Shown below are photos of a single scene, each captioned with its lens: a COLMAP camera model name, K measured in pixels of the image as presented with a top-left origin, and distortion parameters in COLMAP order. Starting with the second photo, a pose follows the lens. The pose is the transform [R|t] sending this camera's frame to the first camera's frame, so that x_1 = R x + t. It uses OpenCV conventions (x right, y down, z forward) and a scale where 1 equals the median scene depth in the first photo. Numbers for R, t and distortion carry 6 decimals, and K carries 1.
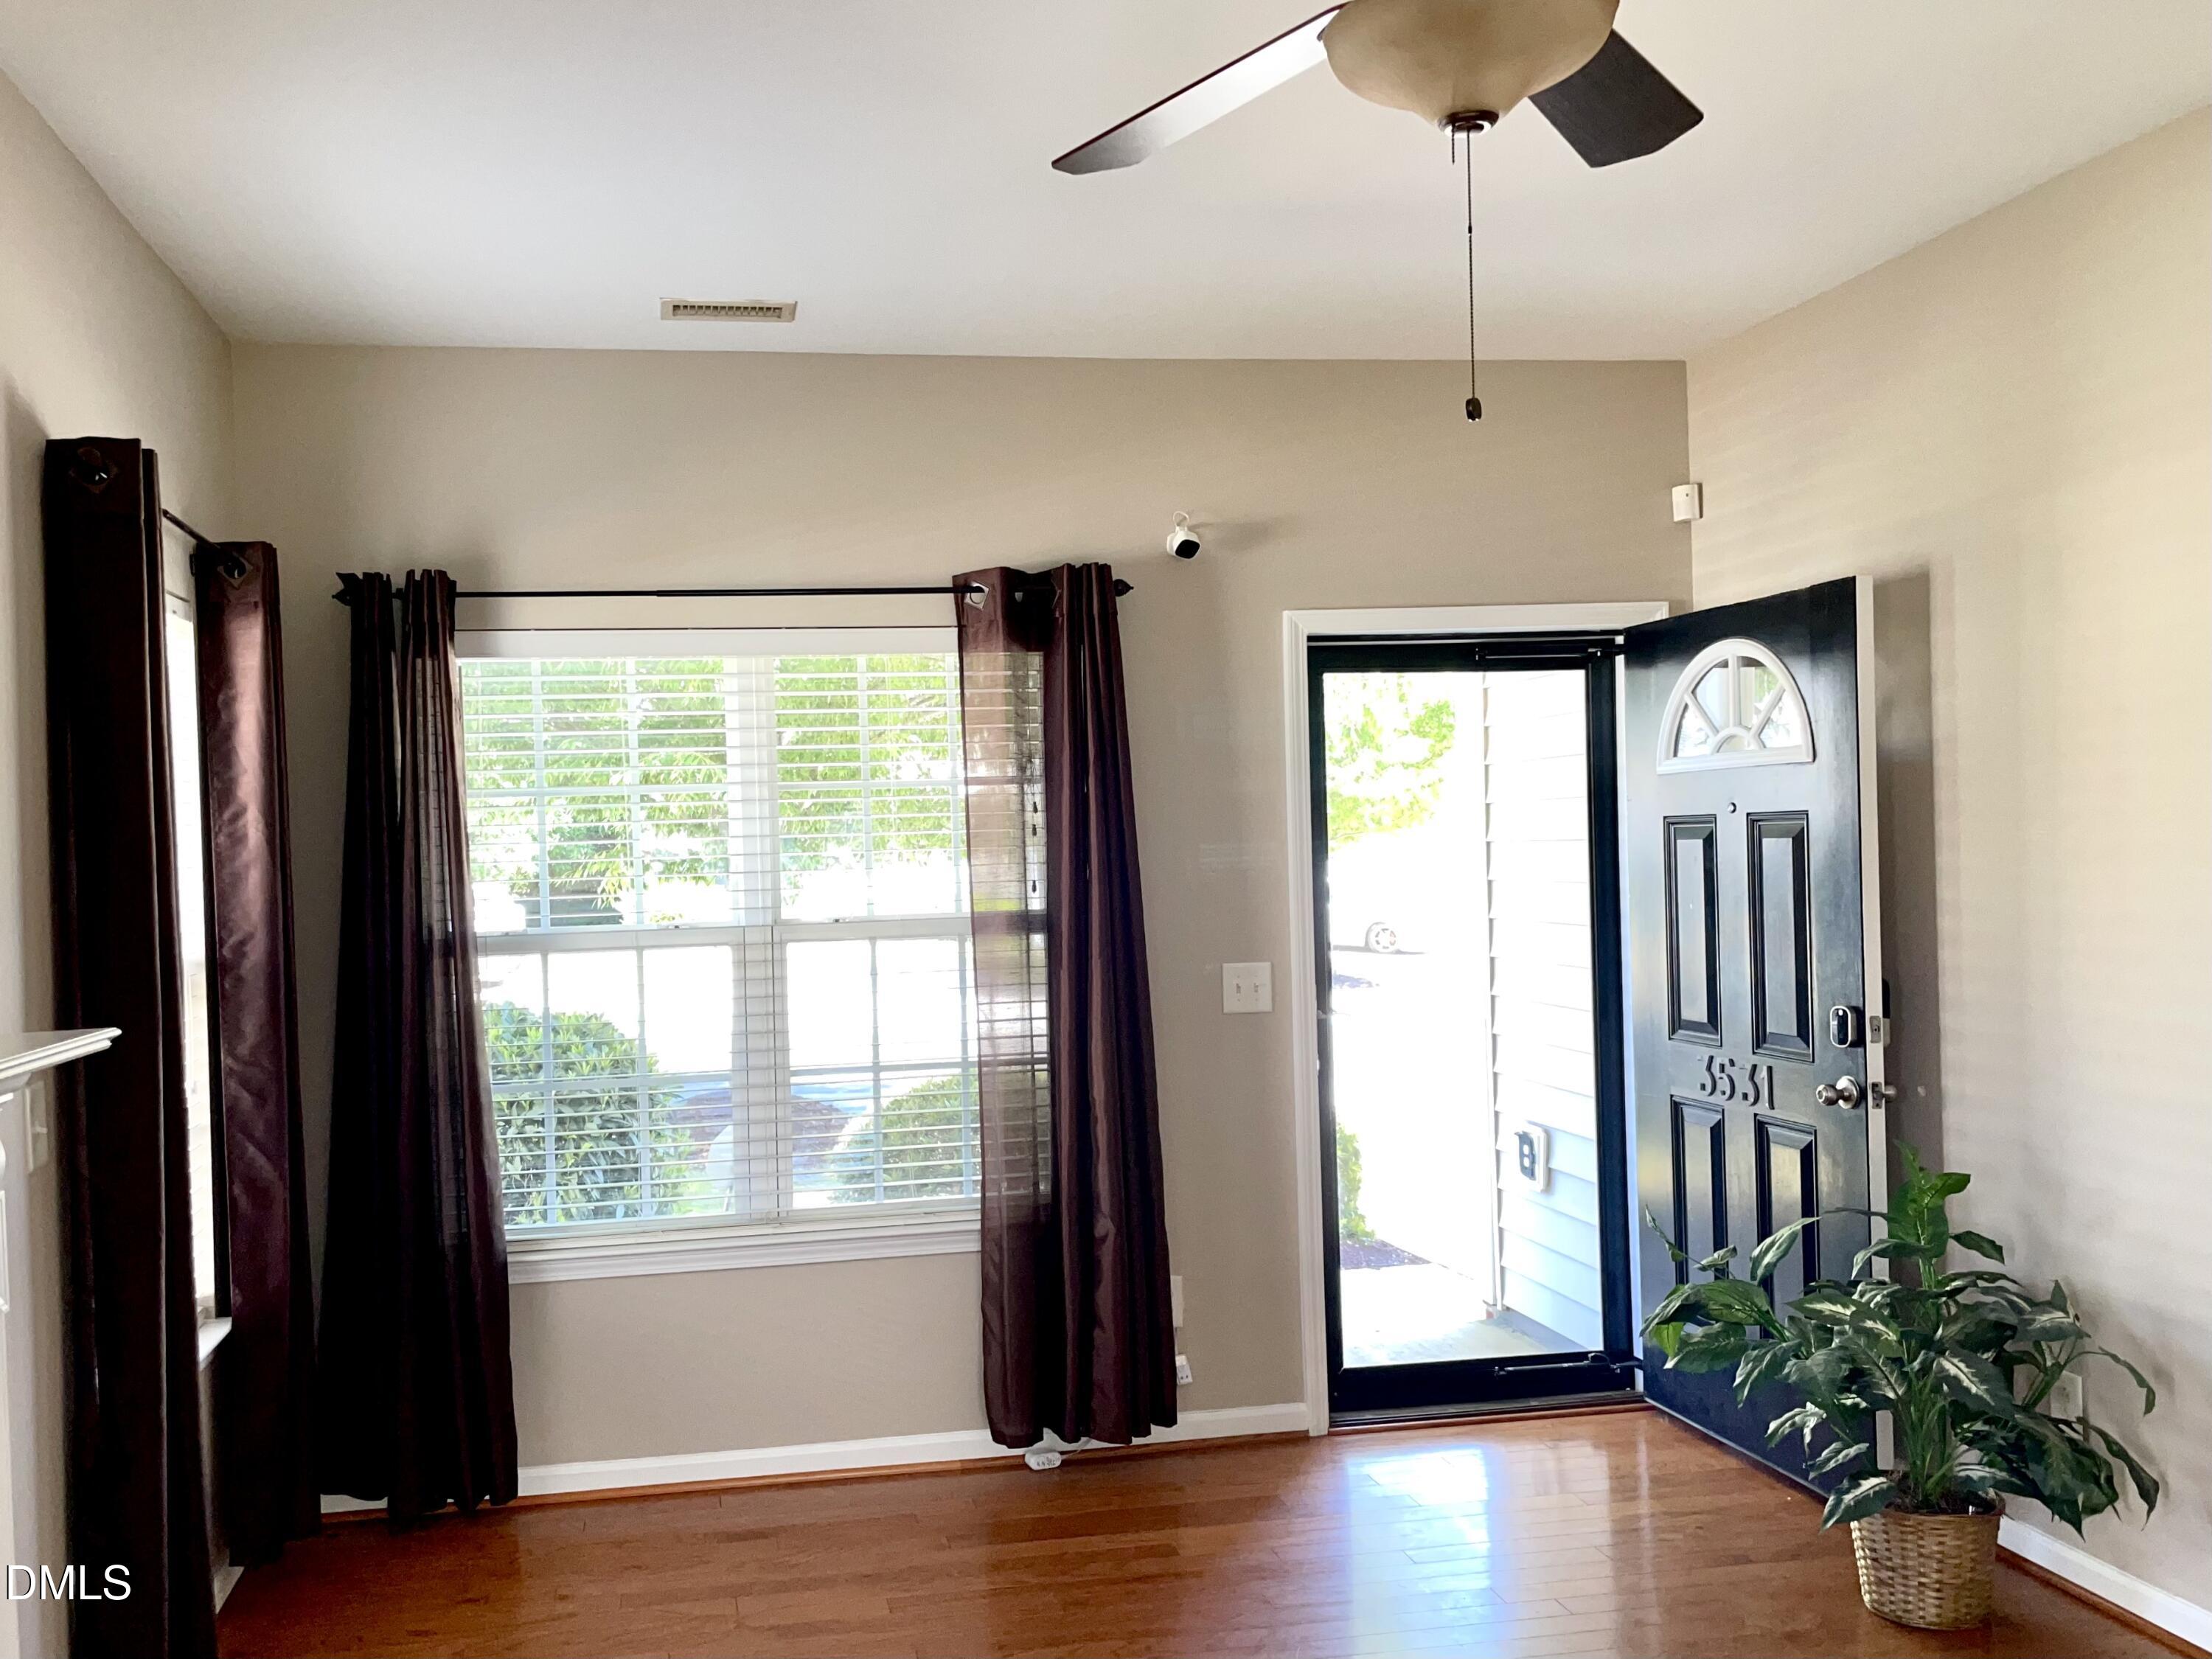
lens RADIAL K [[1958.1, 0, 1105.1], [0, 1958.1, 864.1], [0, 0, 1]] dist [0.189438, -0.239226]
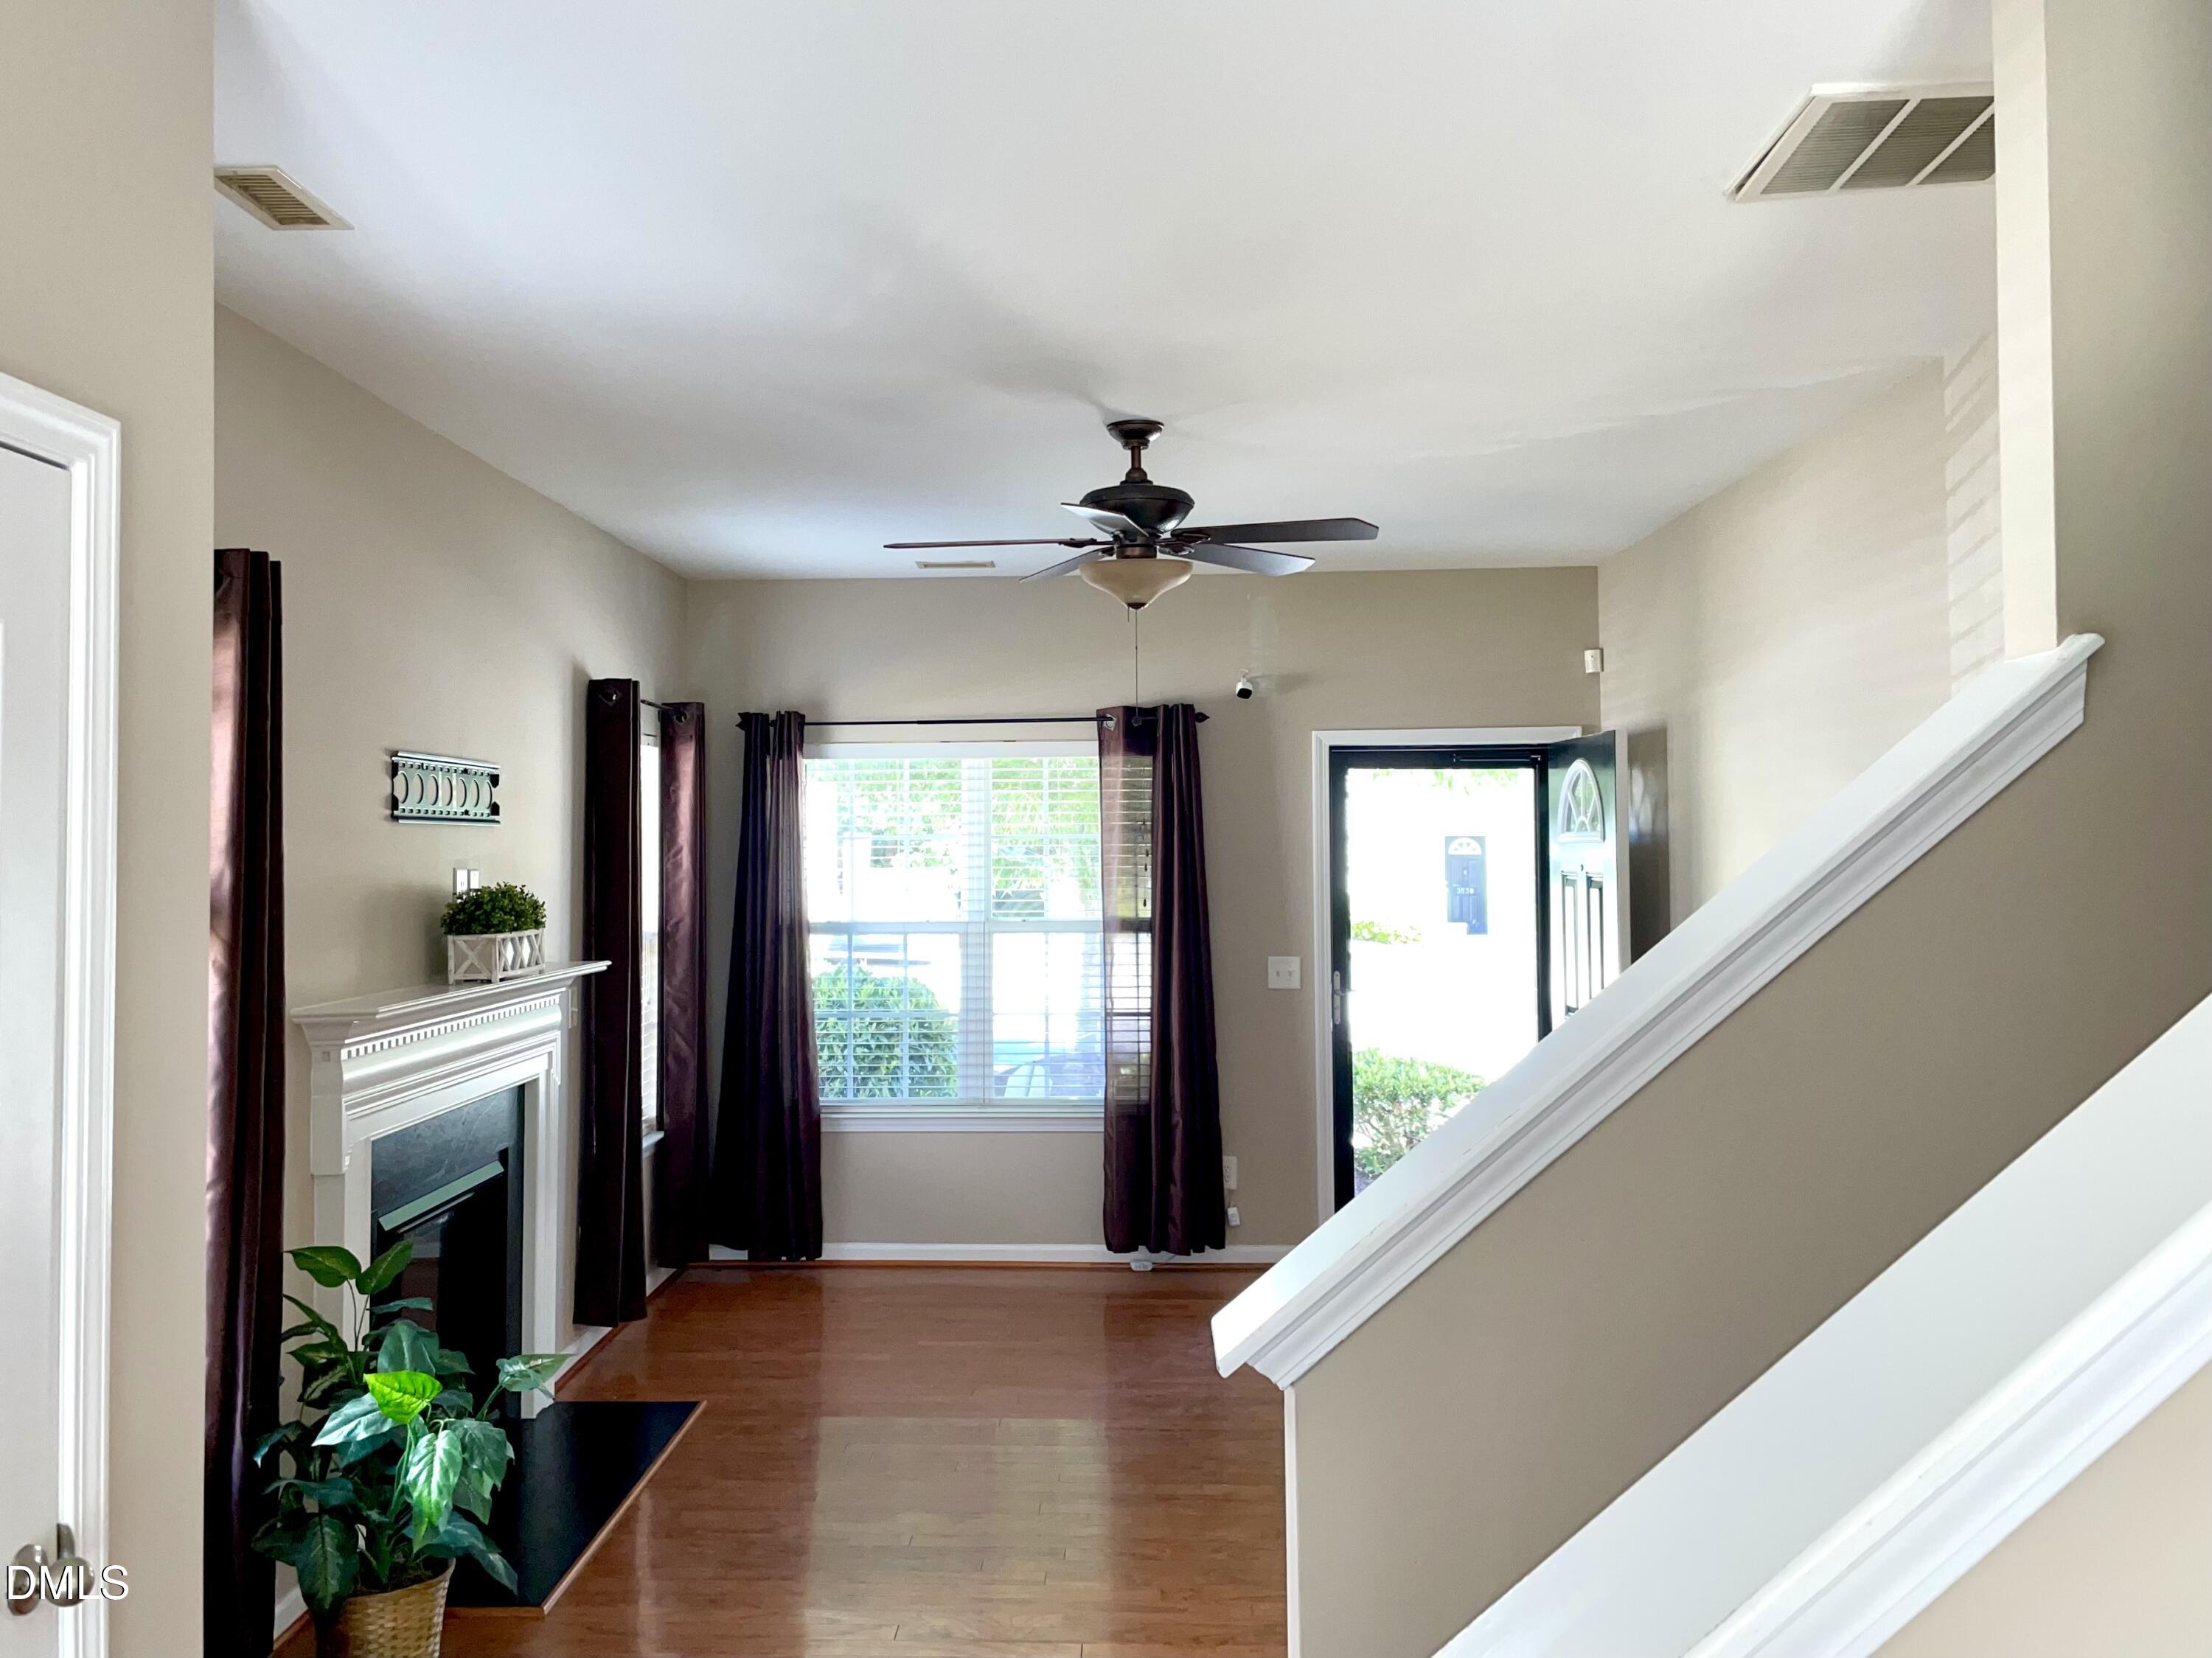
lens RADIAL K [[1696.2, 0, 1106.0], [0, 1696.2, 829.0], [0, 0, 1]] dist [0.224795, -0.000997]
pose [[0.983254, 0.023074, -0.180774, 0.186184], [-0.027753, 0.999341, -0.023396, -0.016164], [0.180115, 0.028022, 0.983246, -0.372312]]
